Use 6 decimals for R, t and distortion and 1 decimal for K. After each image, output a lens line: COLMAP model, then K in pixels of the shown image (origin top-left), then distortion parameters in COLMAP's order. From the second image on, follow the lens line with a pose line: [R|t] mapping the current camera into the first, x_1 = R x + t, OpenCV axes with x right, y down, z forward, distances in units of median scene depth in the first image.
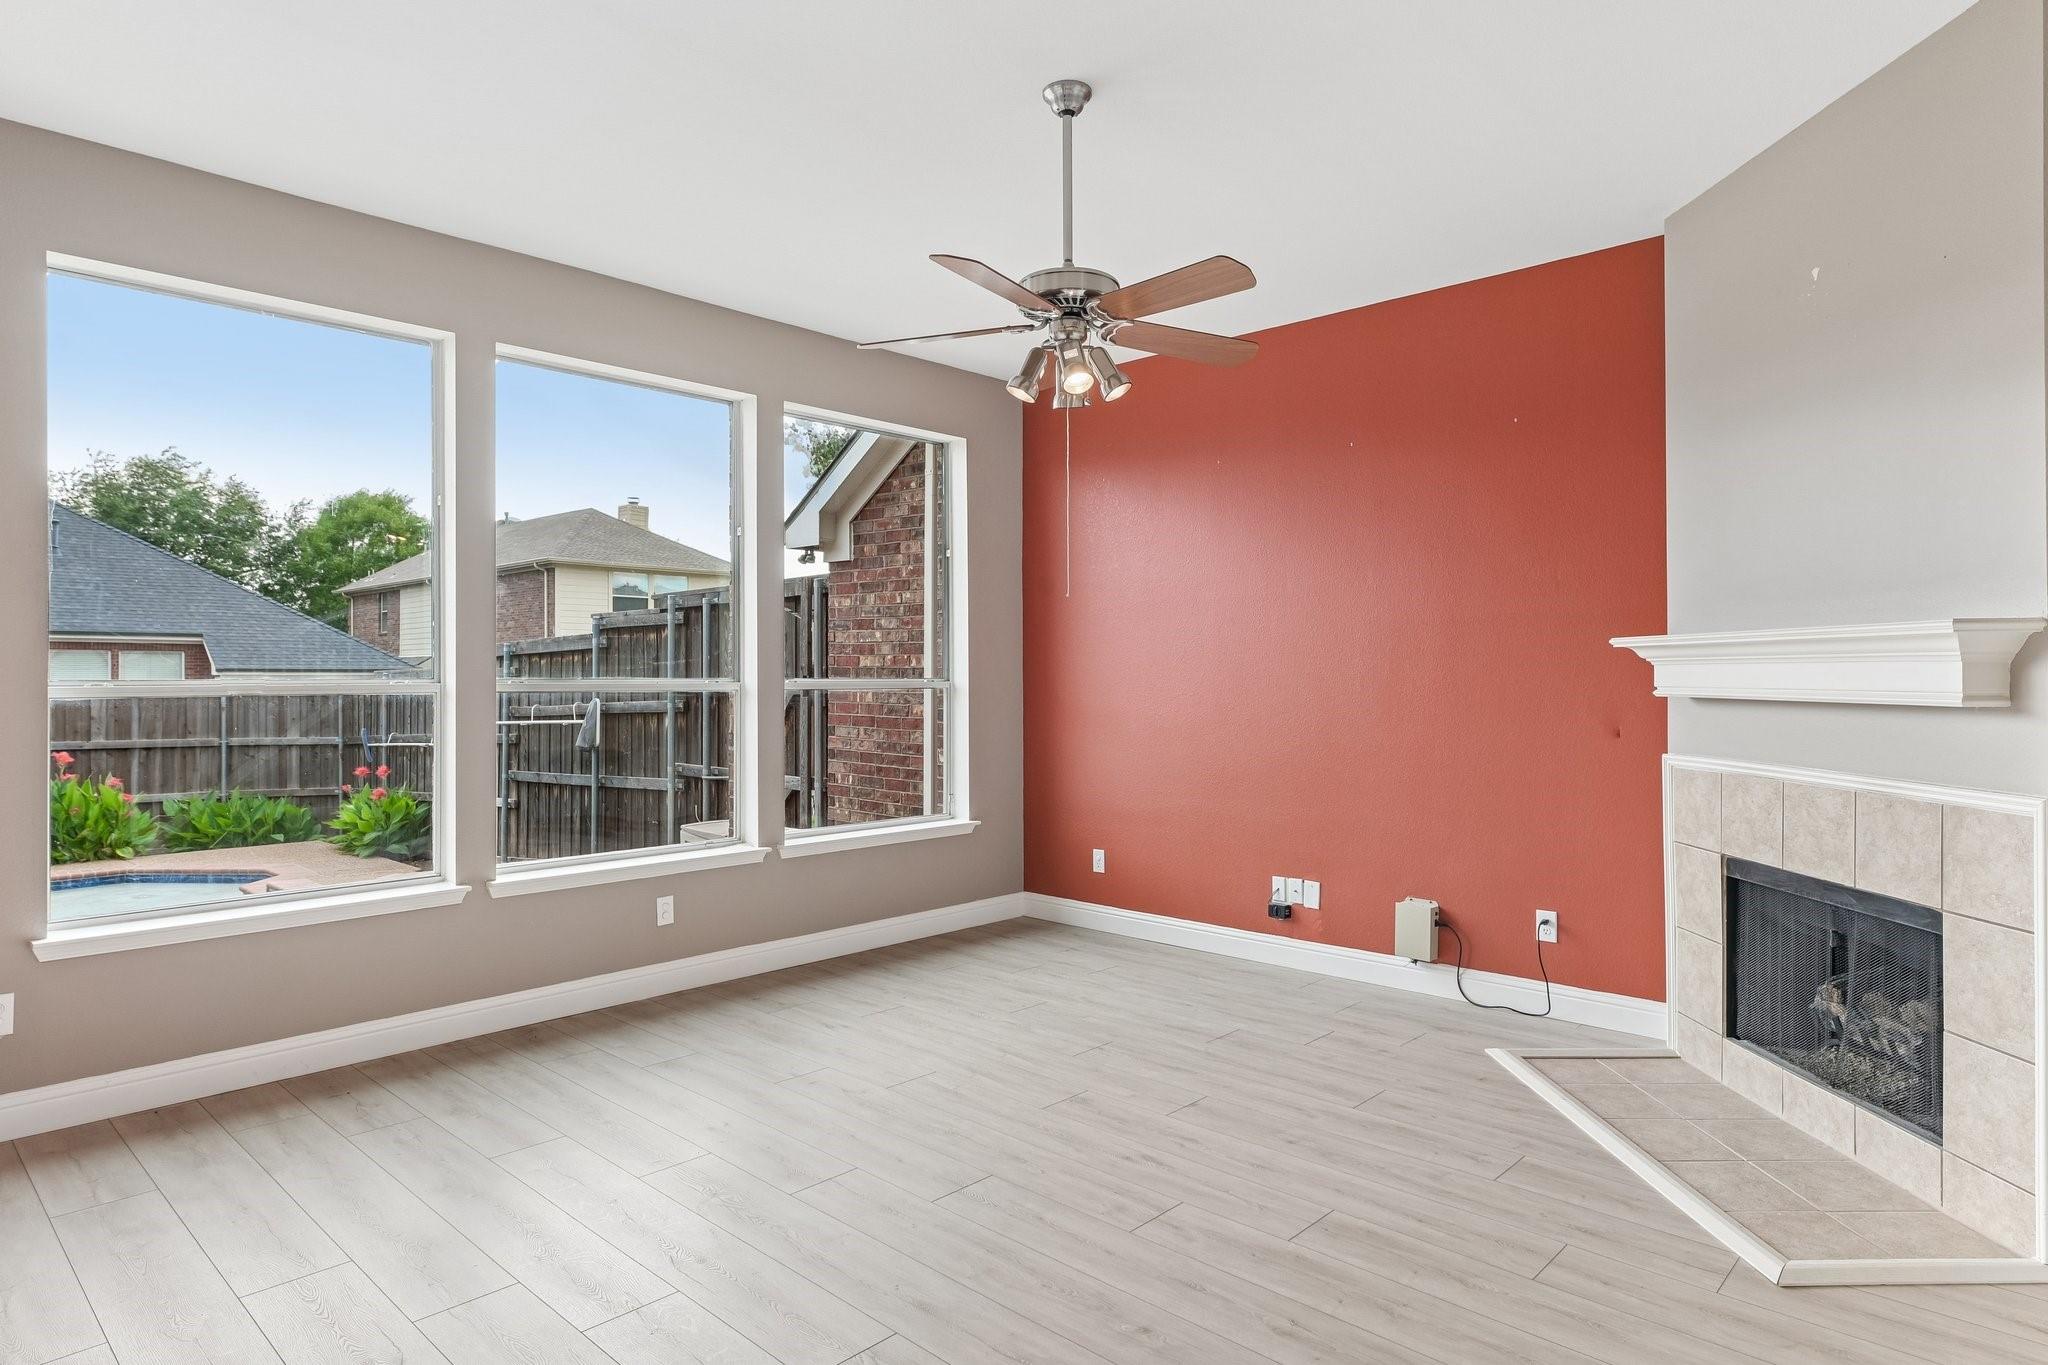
lens RADIAL K [[1158.1, 0, 1018.7], [0, 1158.1, 676.0], [0, 0, 1]] dist [0.006686, -0.001398]
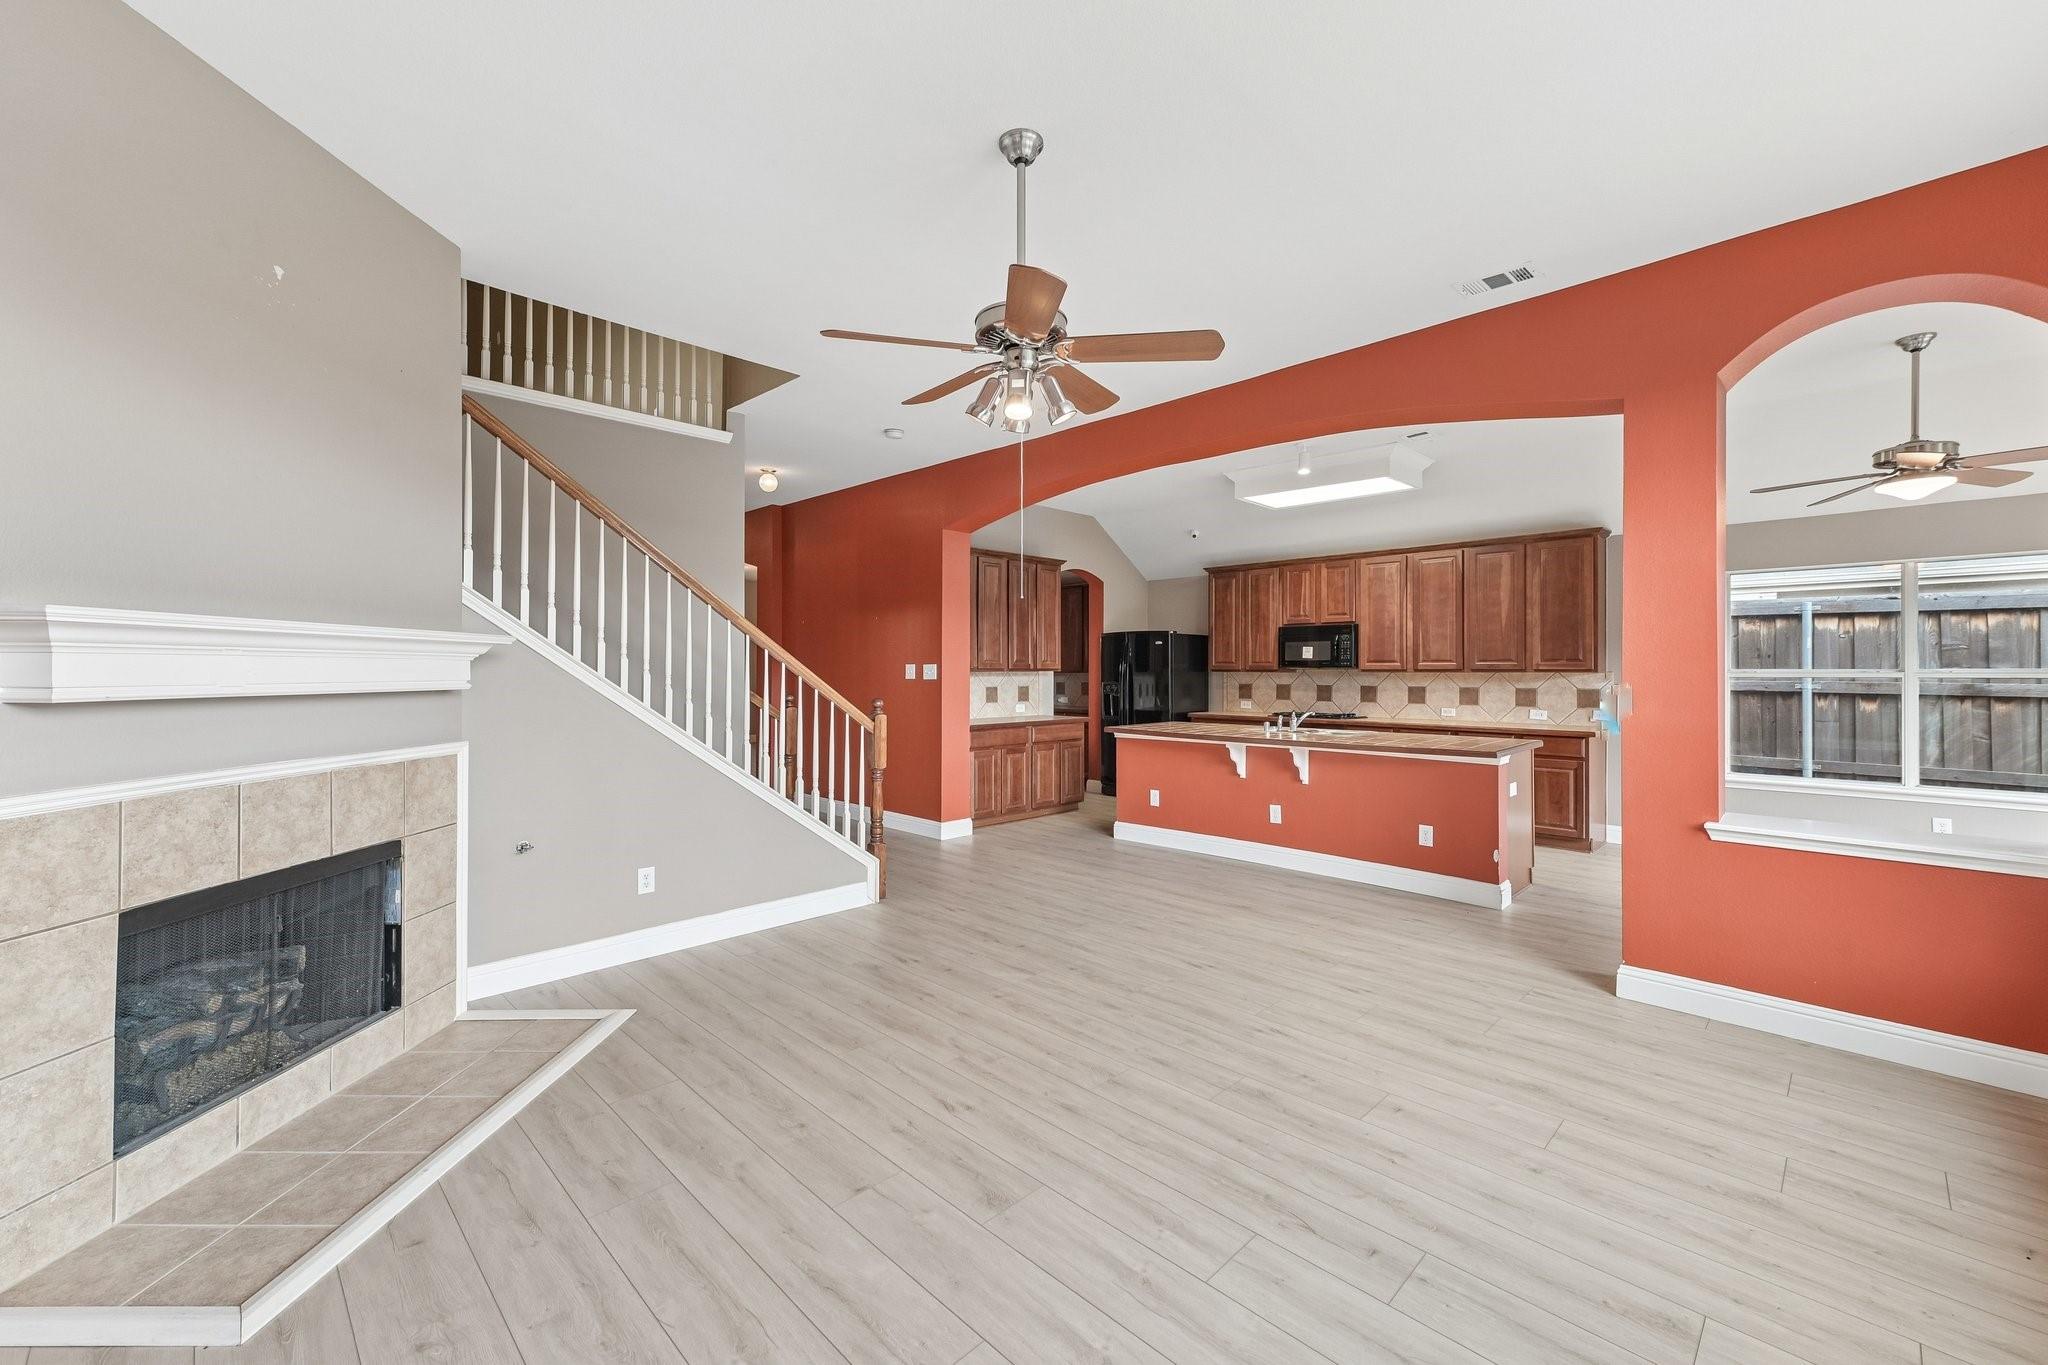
lens RADIAL K [[829.6, 0, 1023.2], [0, 829.6, 670.4], [0, 0, 1]] dist [0.009242, 0.000267]
pose [[-0.999718, 0.003608, 0.023457, 0.019799], [0.003628, 0.999993, 0.000847, 0.002027], [-0.023454, 0.000932, -0.999724, 1.568251]]
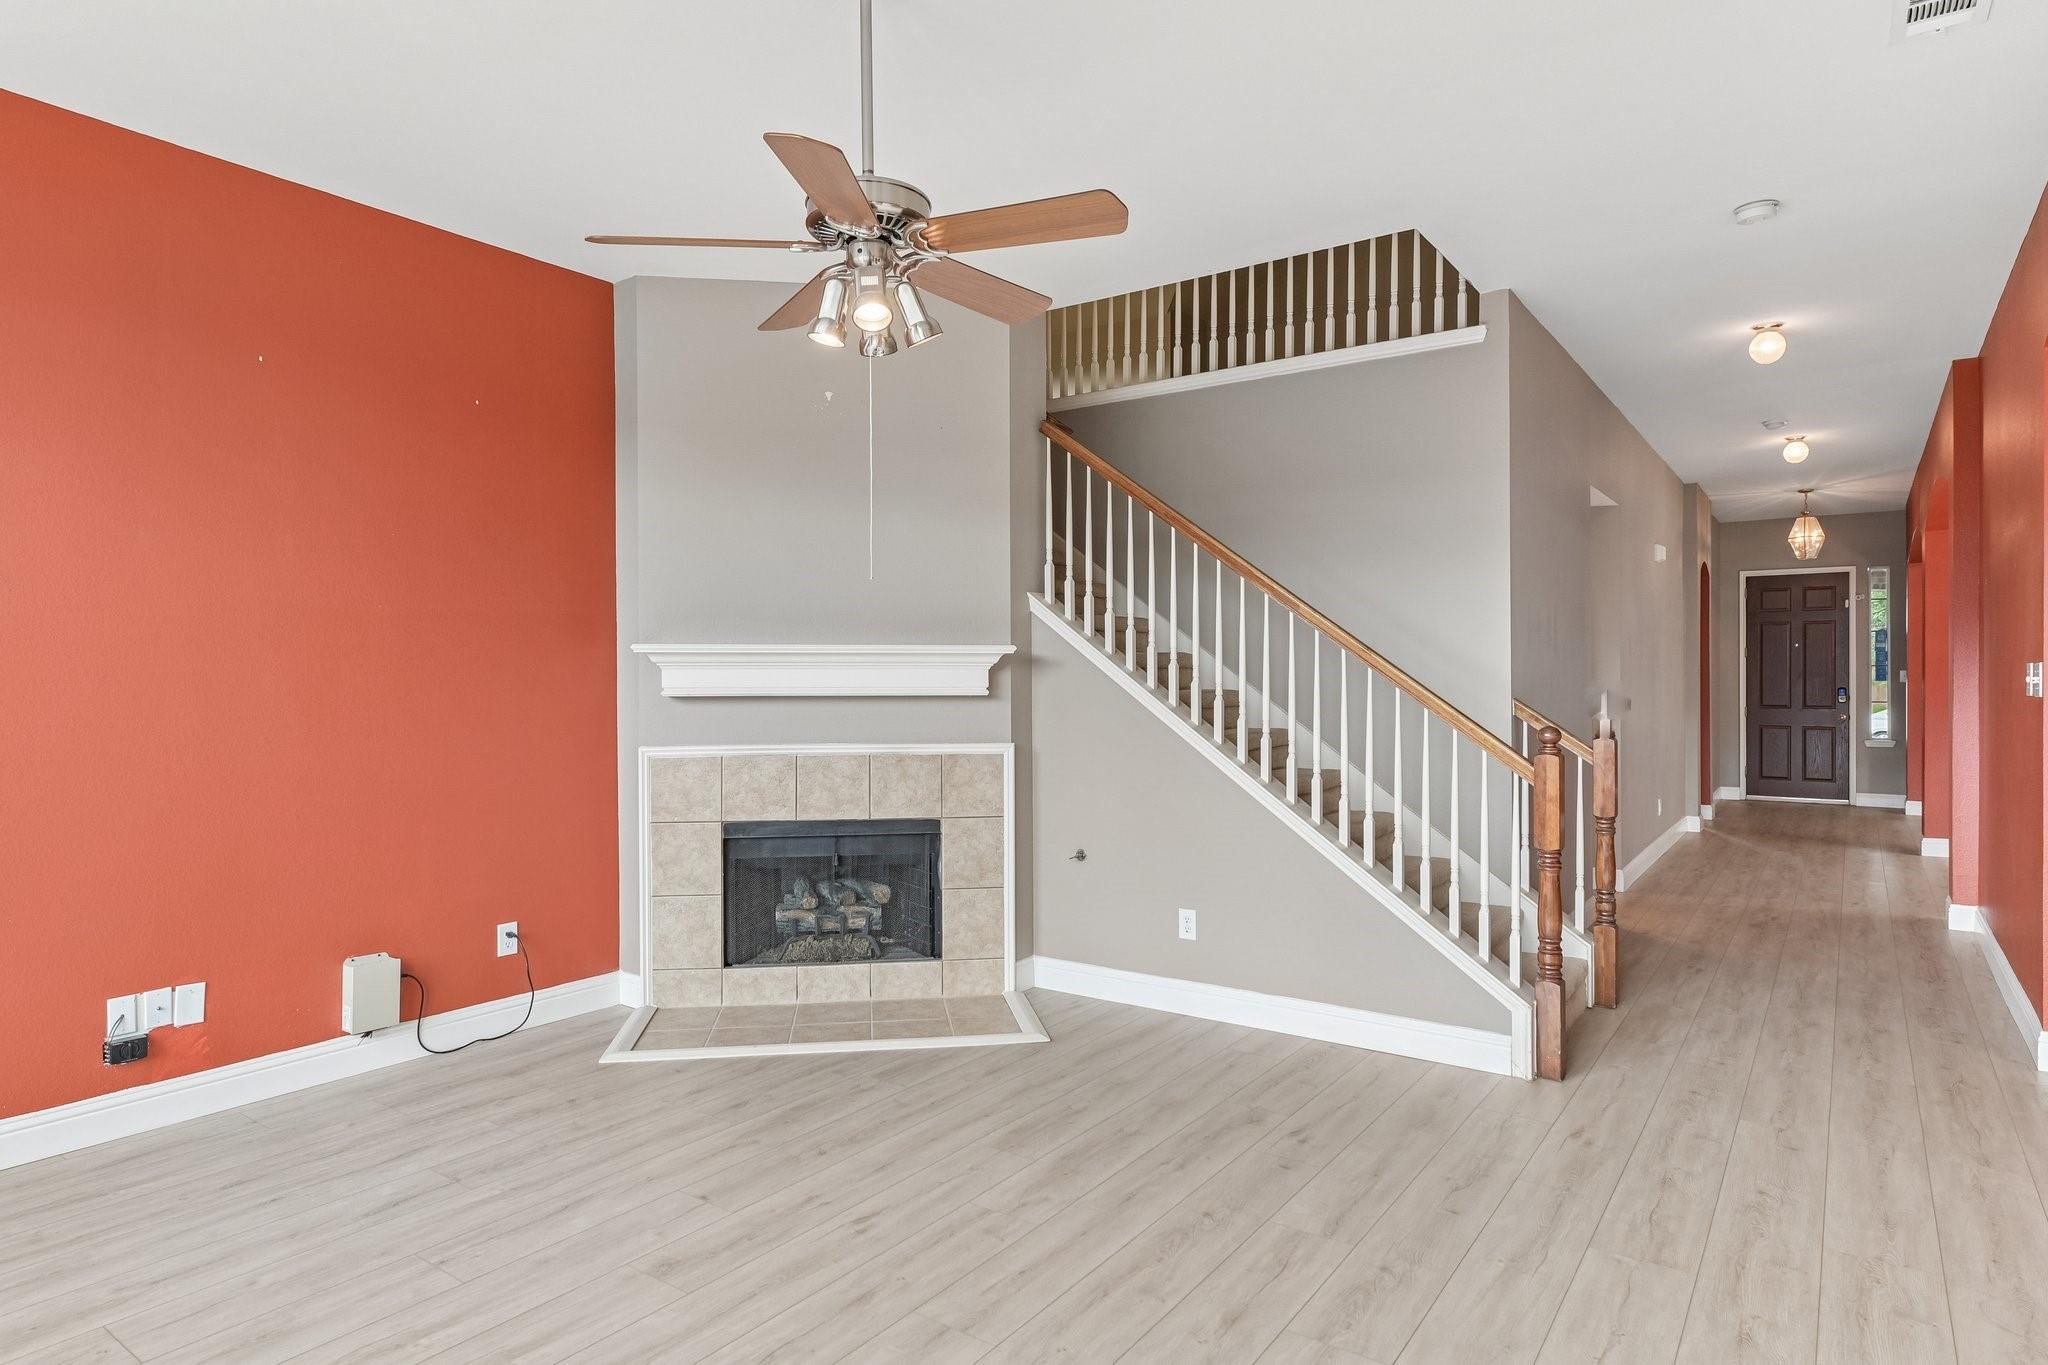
lens RADIAL K [[1158.1, 0, 1025.7], [0, 1158.1, 679.8], [0, 0, 1]] dist [0.006686, -0.001398]
pose [[-0.138144, 0.001221, 0.990411, -0.689136], [0.002668, 0.999996, -0.000861, 0.003490], [-0.990408, 0.002524, -0.138147, 0.876311]]
